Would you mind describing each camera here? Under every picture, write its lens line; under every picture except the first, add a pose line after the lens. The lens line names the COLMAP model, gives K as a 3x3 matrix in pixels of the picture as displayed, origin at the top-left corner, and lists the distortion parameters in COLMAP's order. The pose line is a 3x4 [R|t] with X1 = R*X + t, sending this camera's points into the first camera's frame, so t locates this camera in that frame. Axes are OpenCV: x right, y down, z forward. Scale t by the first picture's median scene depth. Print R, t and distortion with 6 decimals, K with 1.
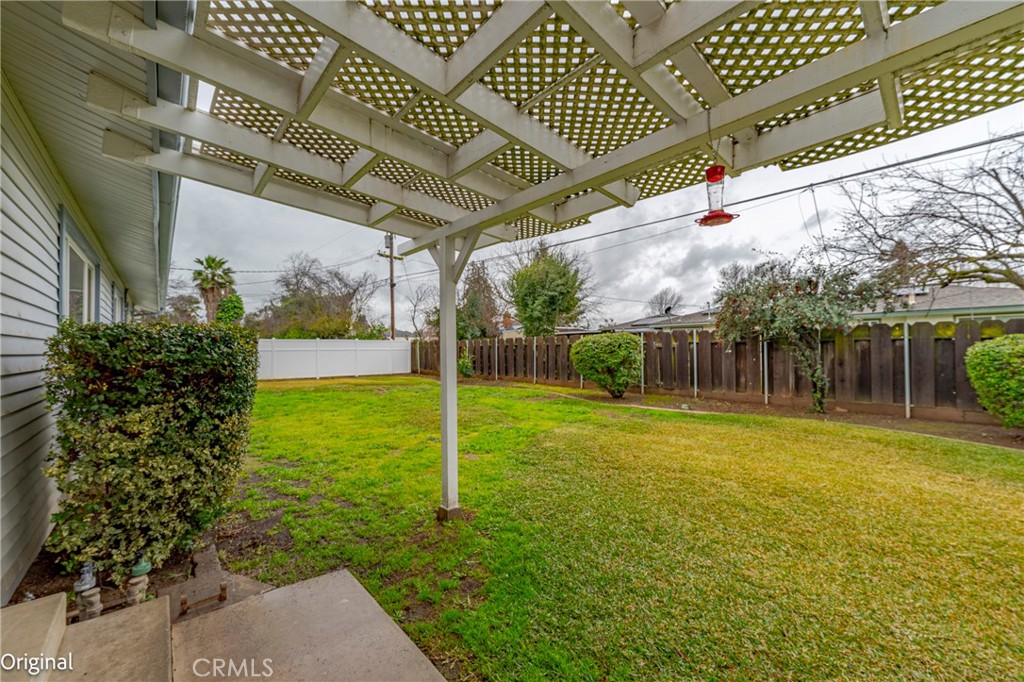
lens RADIAL K [[404.5, 0, 515.0], [0, 404.5, 344.8], [0, 0, 1]] dist [-0.001641, 0.000196]
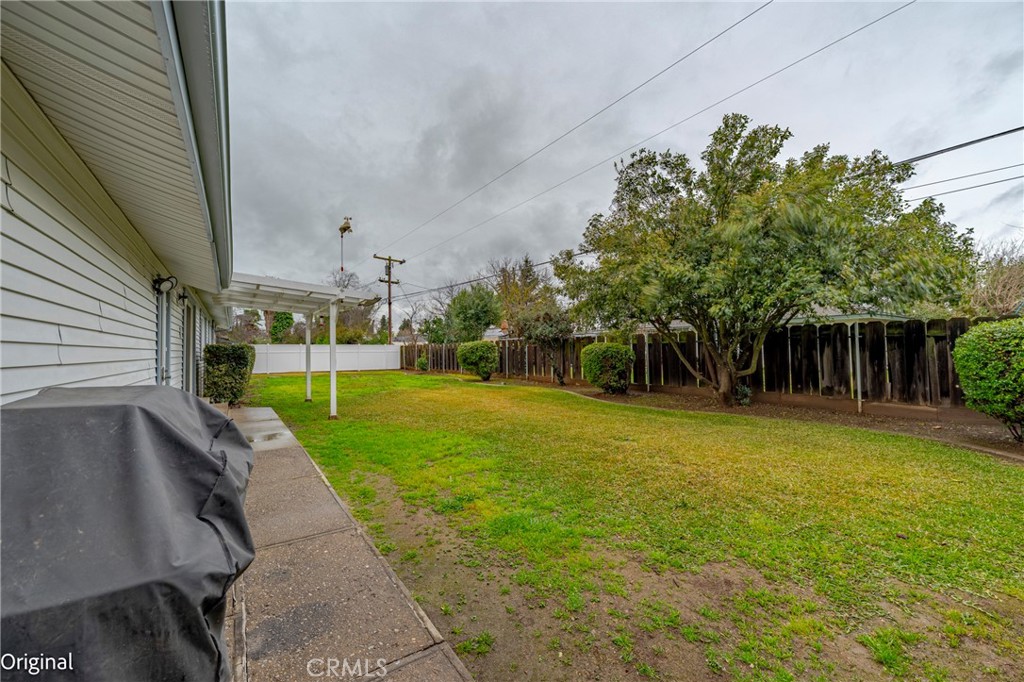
lens RADIAL K [[404.5, 0, 508.8], [0, 404.5, 339.7], [0, 0, 1]] dist [-0.001641, 0.000196]
pose [[0.992792, -0.008815, -0.119524, 0.263039], [0.006667, 0.999809, -0.018356, -0.000492], [0.119663, 0.017426, 0.992662, -0.292759]]
